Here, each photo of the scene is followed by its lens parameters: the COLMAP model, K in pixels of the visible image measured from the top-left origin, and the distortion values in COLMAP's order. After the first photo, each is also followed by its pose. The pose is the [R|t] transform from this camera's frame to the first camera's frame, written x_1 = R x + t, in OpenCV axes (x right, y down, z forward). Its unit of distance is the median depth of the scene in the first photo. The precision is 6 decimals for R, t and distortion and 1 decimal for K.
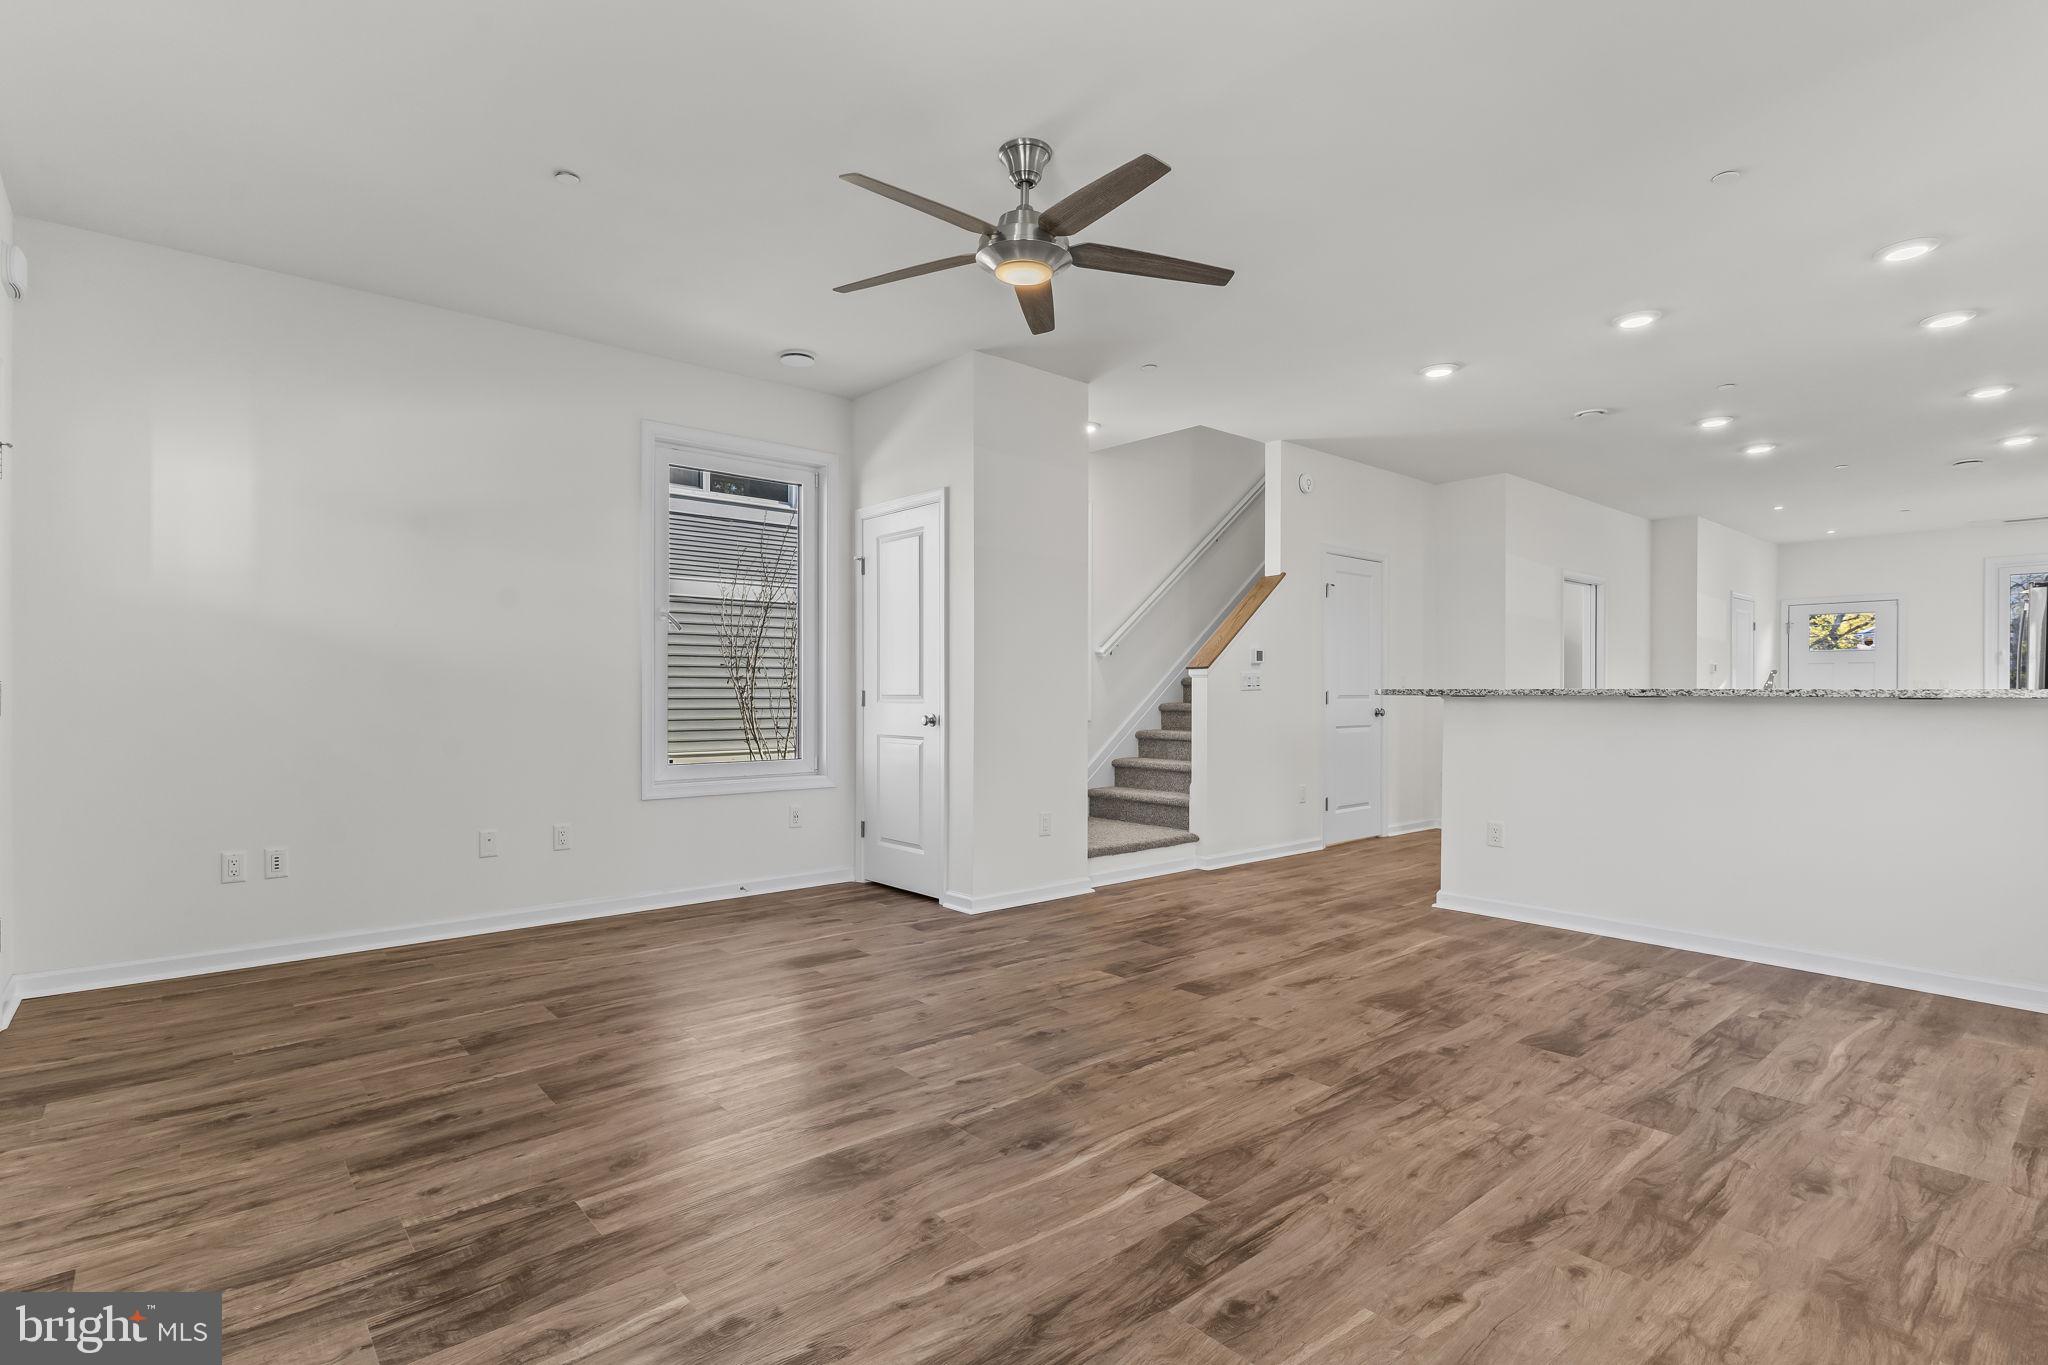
lens RADIAL K [[972.5, 0, 1020.0], [0, 972.5, 687.7], [0, 0, 1]] dist [0.002774, 0.001434]
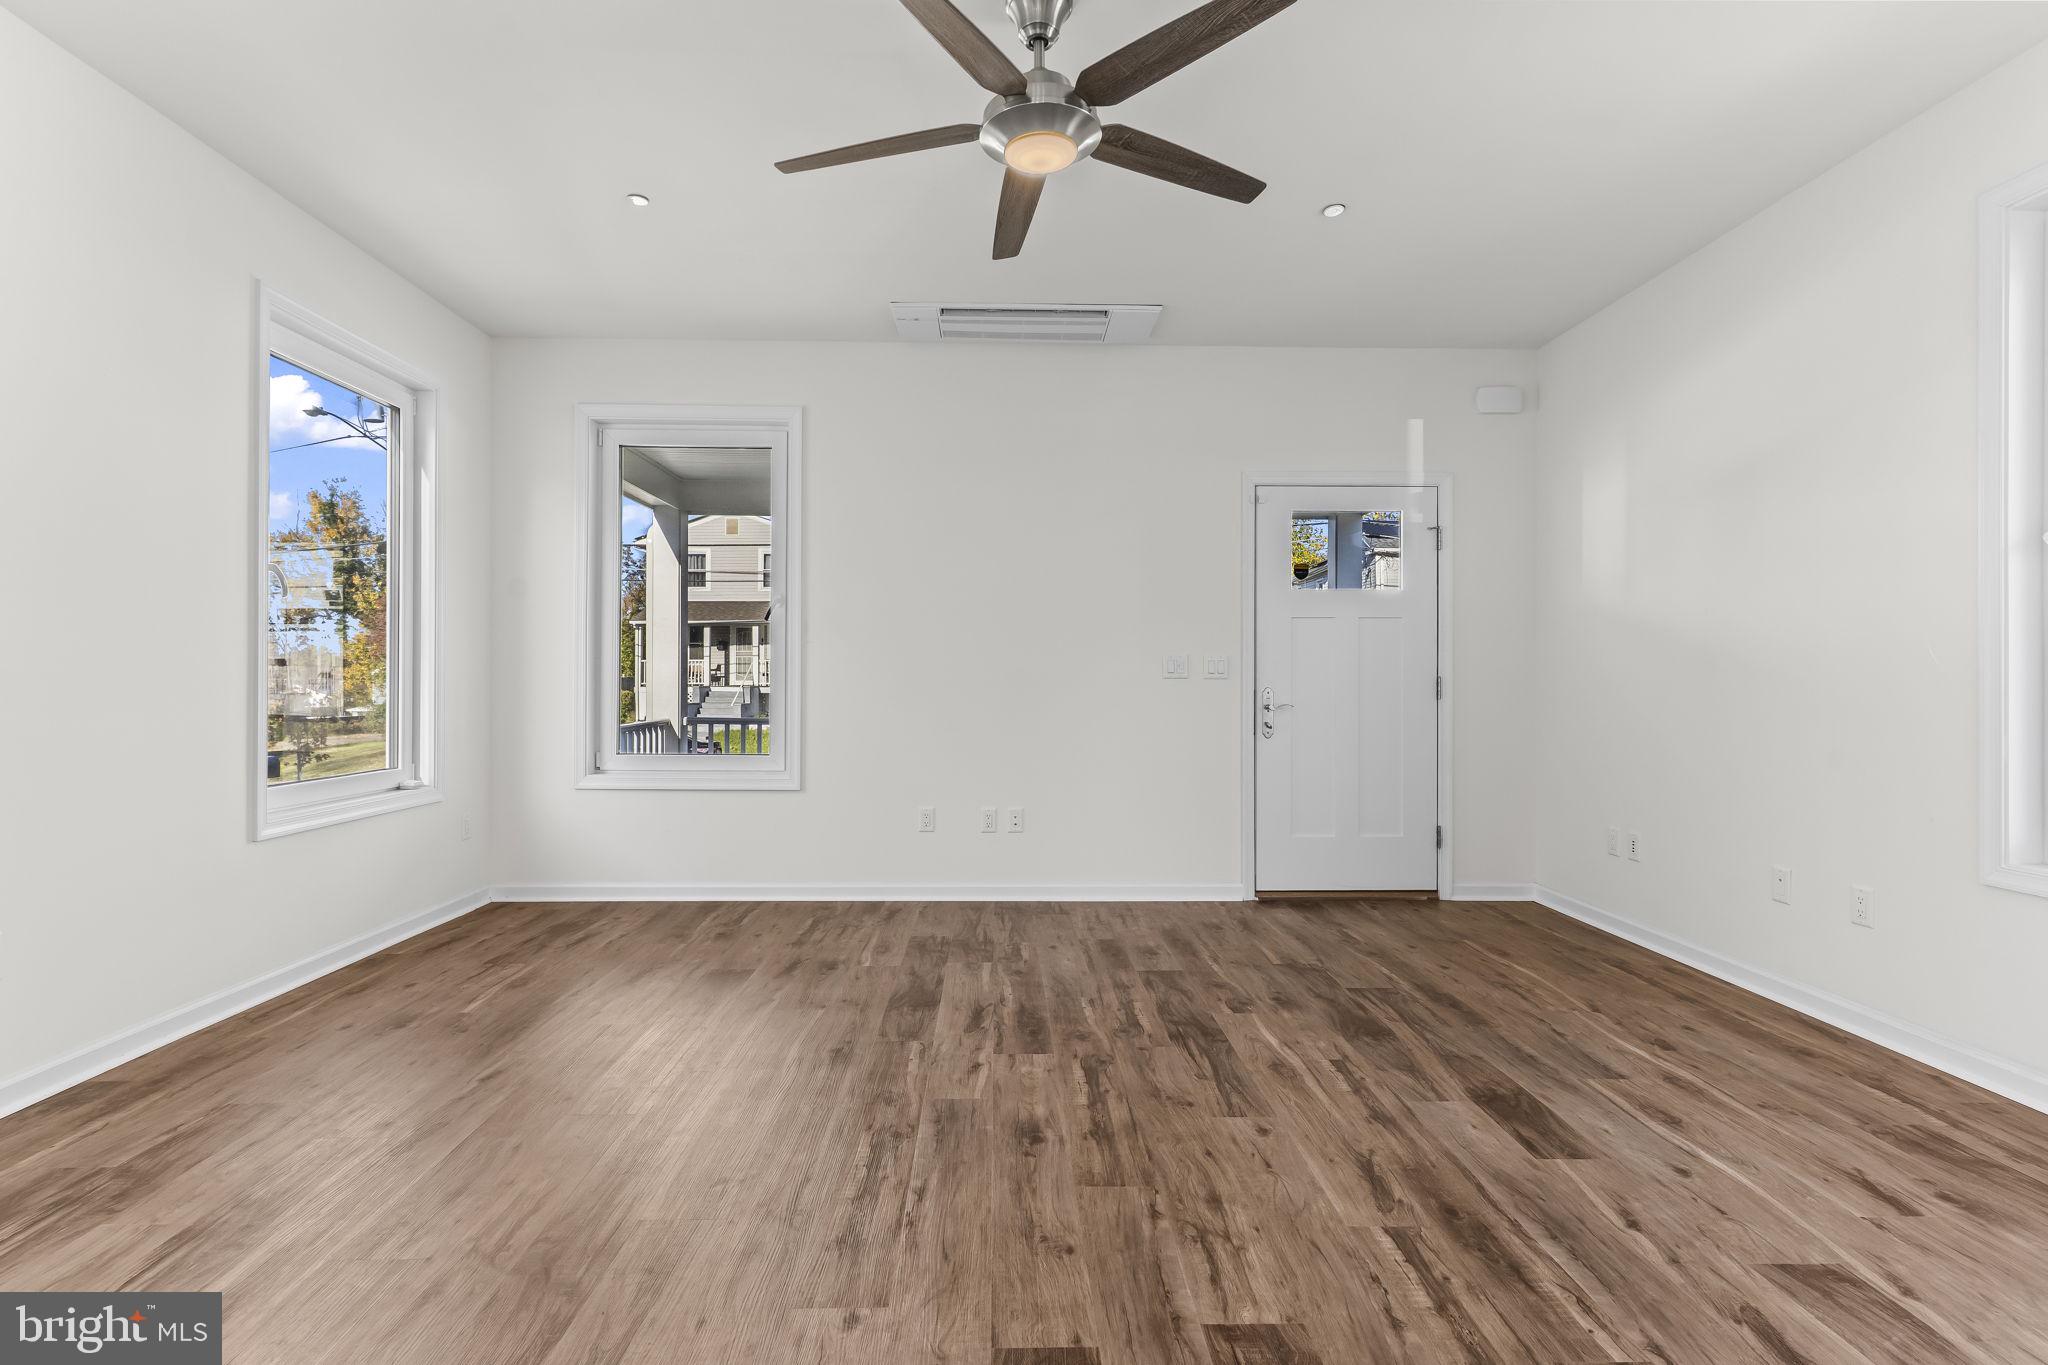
lens RADIAL K [[972.5, 0, 1022.6], [0, 972.5, 673.1], [0, 0, 1]] dist [0.002774, 0.001434]
pose [[-0.633309, -0.008814, -0.773848, 0.596362], [-0.002745, 0.999954, -0.009143, 0.001744], [0.773894, -0.003666, -0.633305, 1.423517]]
